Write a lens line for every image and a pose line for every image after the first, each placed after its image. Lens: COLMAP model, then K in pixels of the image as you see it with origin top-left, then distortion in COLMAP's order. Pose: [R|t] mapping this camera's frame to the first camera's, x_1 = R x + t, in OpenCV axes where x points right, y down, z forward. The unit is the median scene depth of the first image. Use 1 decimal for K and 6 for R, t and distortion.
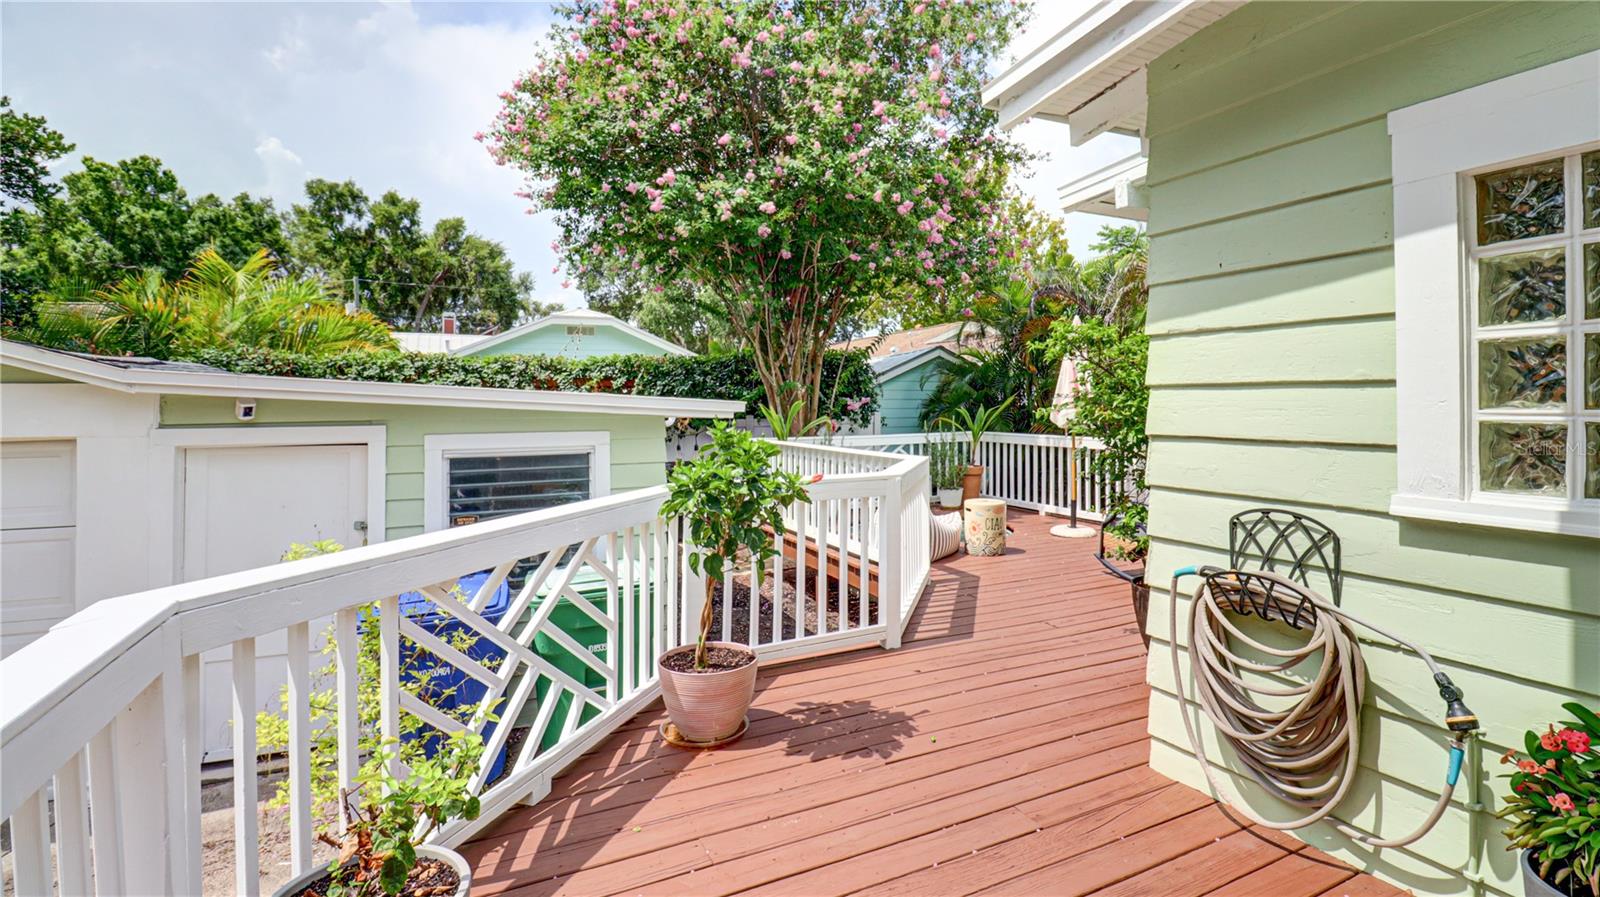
lens RADIAL K [[768.3, 0, 826.8], [0, 768.3, 411.3], [0, 0, 1]] dist [0.000625, -0.000045]
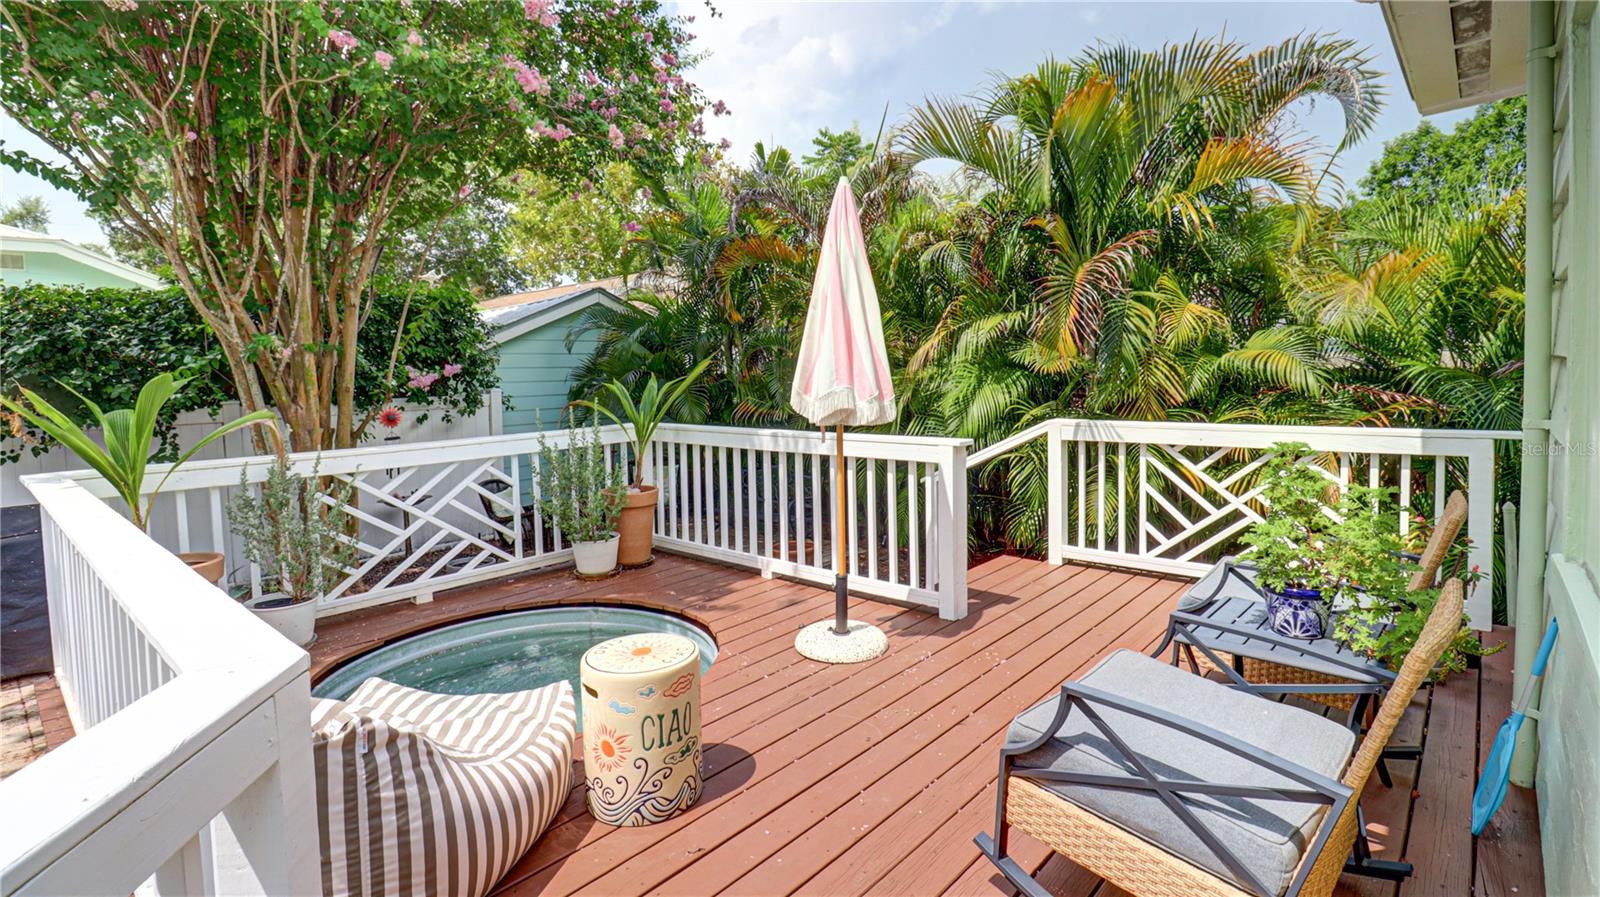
lens RADIAL K [[768.3, 0, 826.8], [0, 768.3, 411.3], [0, 0, 1]] dist [0.000625, -0.000045]
pose [[0.923140, -0.034069, 0.382952, 0.086257], [0.017866, 0.998791, 0.045790, -0.004818], [-0.384049, -0.035429, 0.922633, 0.363205]]
